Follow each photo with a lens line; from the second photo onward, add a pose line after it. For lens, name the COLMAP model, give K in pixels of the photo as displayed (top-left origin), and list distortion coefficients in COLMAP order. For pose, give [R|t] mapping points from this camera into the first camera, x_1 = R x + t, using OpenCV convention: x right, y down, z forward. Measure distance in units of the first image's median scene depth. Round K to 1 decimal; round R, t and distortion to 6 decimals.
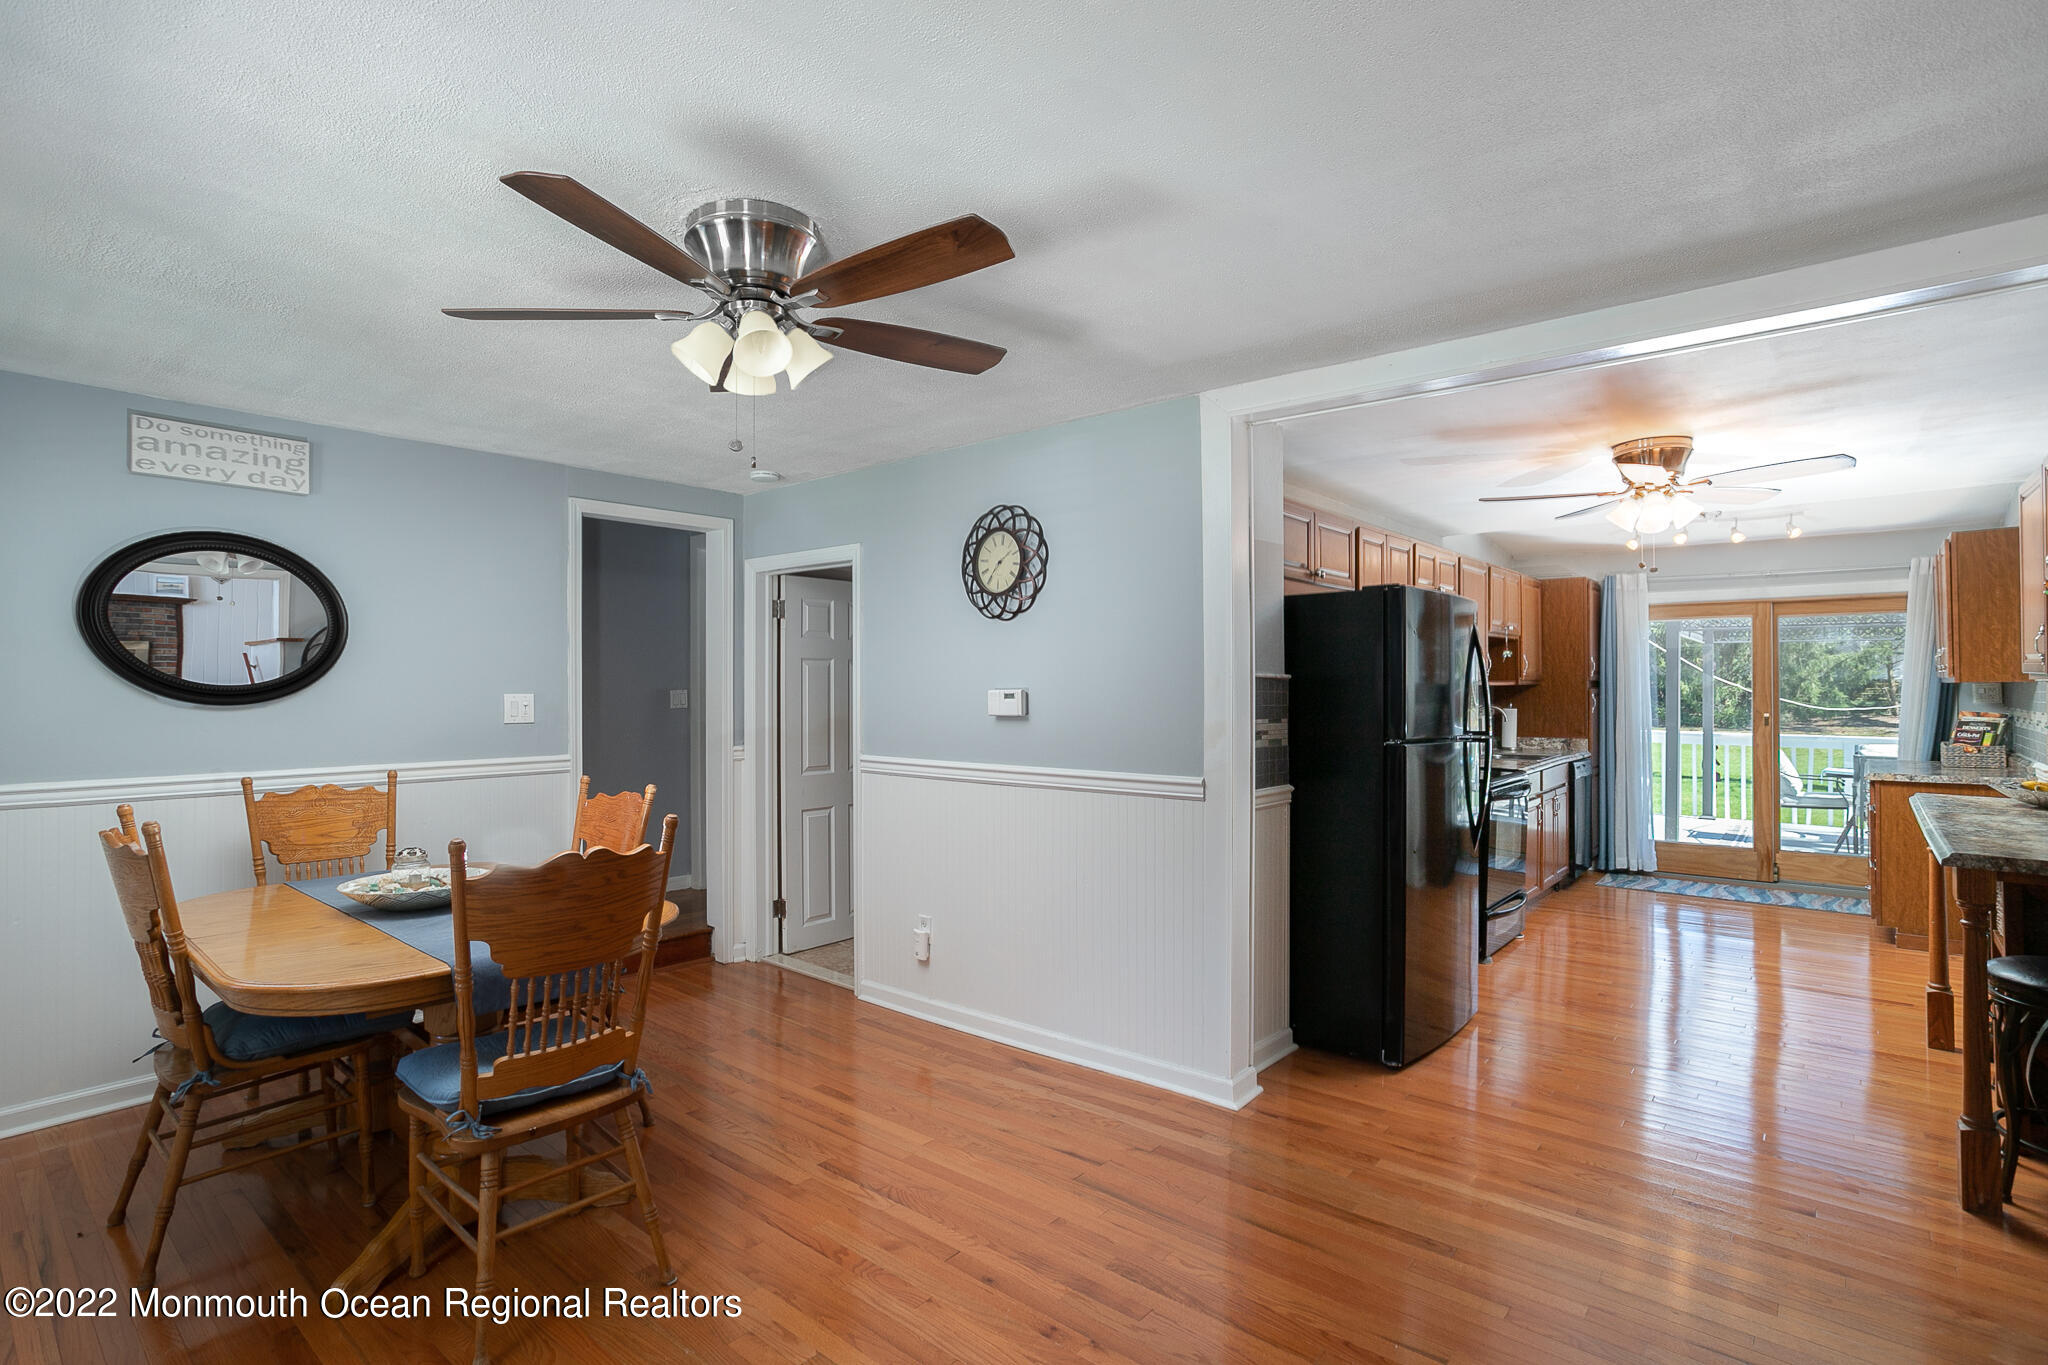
lens RADIAL K [[1009.0, 0, 1016.7], [0, 1009.0, 676.6], [0, 0, 1]] dist [-0.060723, 0.030058]
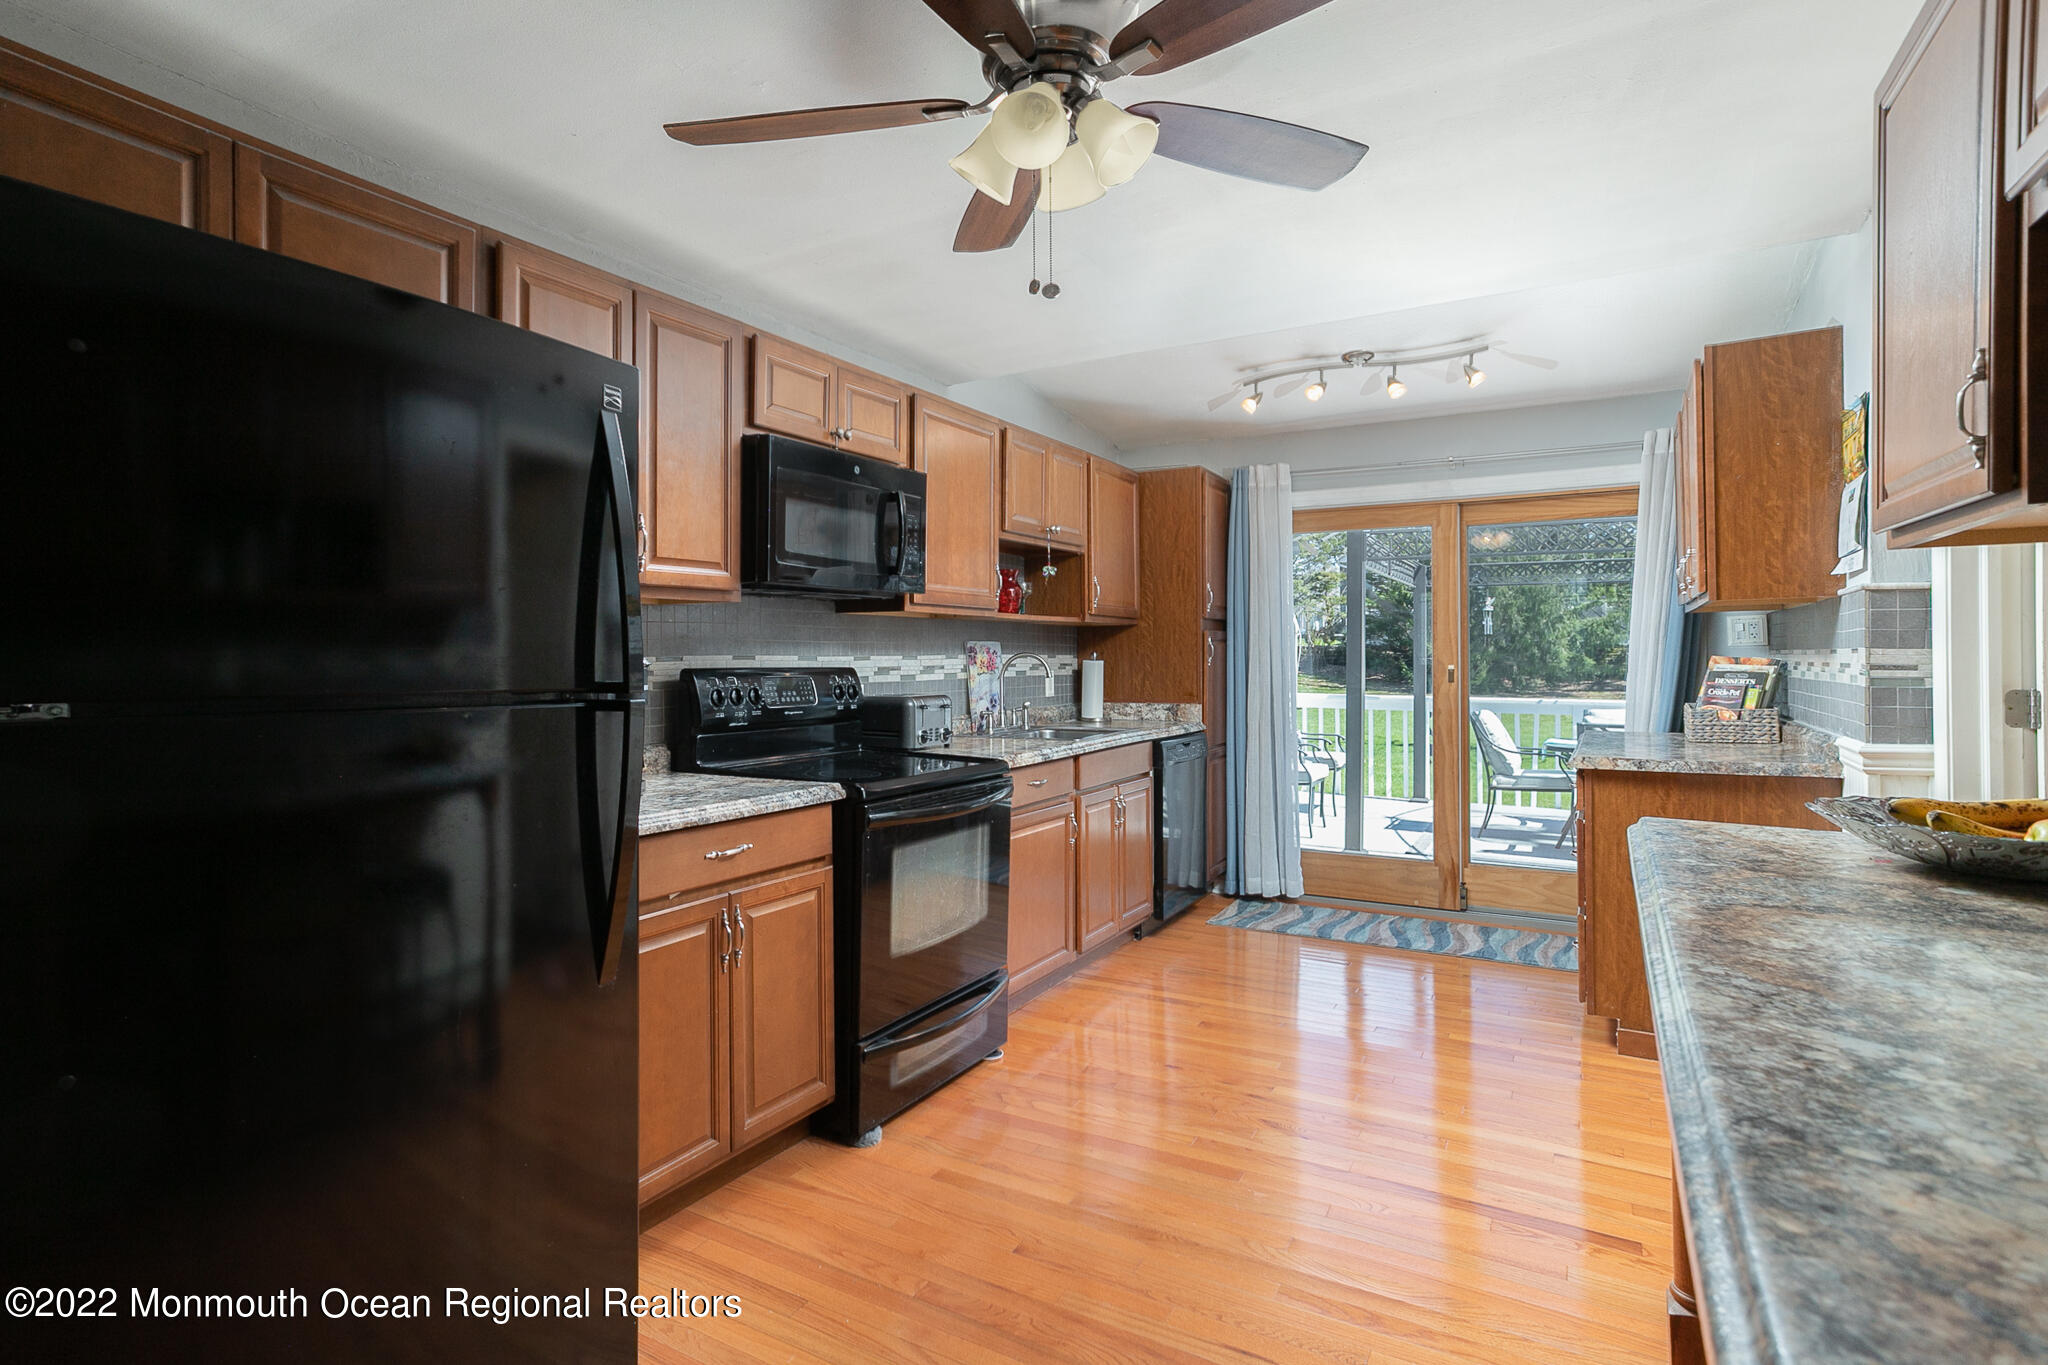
lens RADIAL K [[1084.0, 0, 890.1], [0, 1084.0, 652.2], [0, 0, 1]] dist [-0.031664, 0.027514]
pose [[0.992158, -0.004270, 0.124918, 0.302348], [0.003438, 0.999970, 0.006876, 0.023469], [-0.124944, -0.006393, 0.992143, 0.326408]]
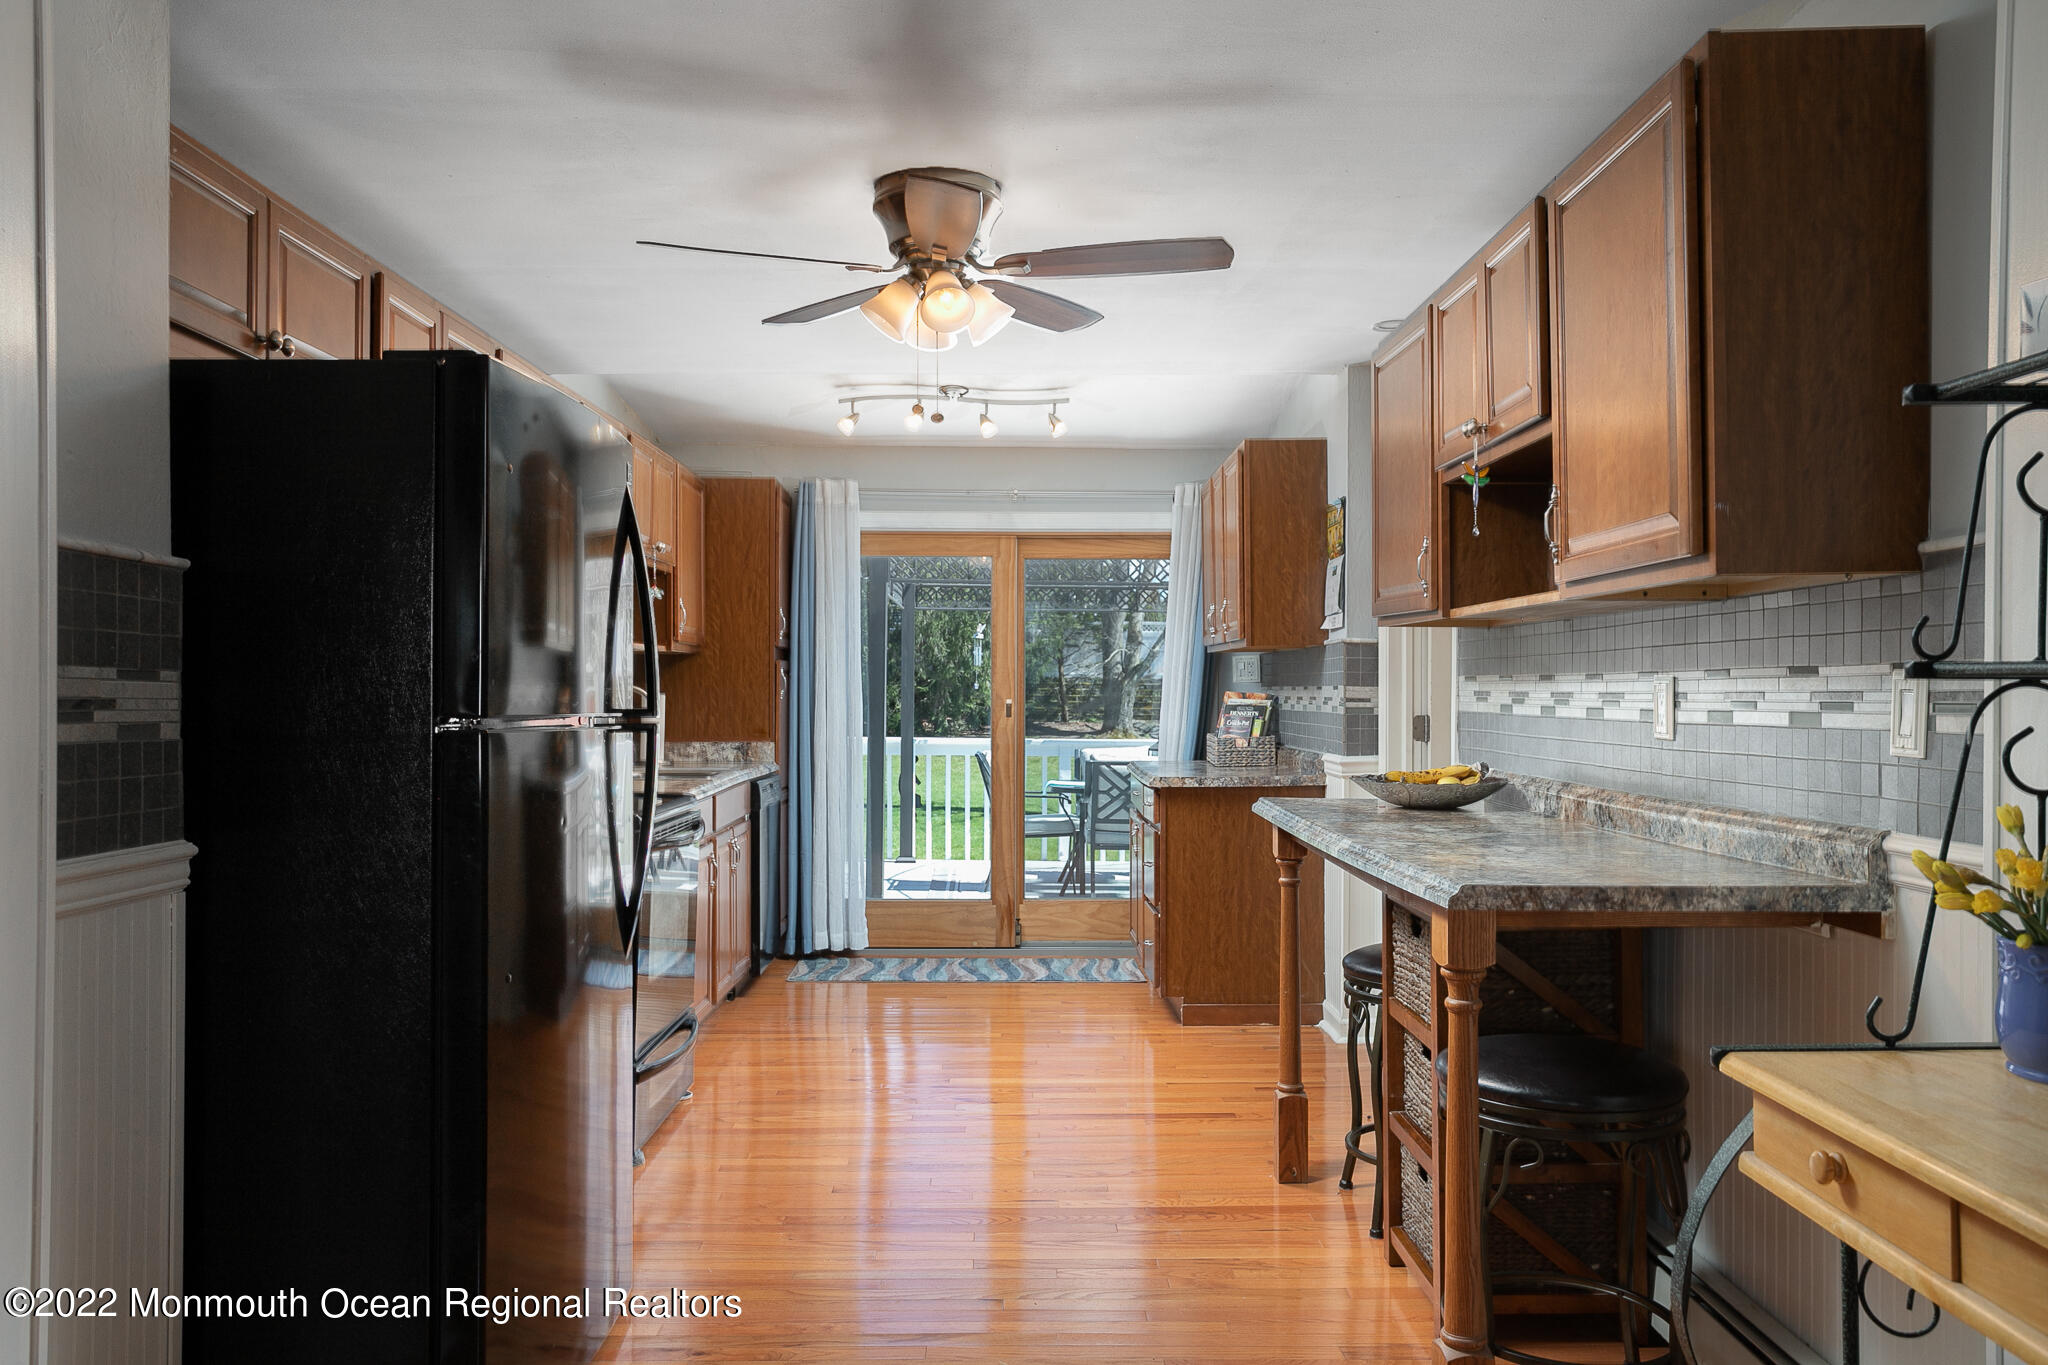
lens RADIAL K [[1596.9, 0, 1052.6], [0, 1596.9, 678.8], [0, 0, 1]] dist [0.039976, 0.002364]
pose [[0.750185, 0.004547, 0.661212, 0.058249], [-0.008554, 0.999959, 0.002829, 0.021226], [-0.661173, -0.007778, 0.750193, 0.163310]]
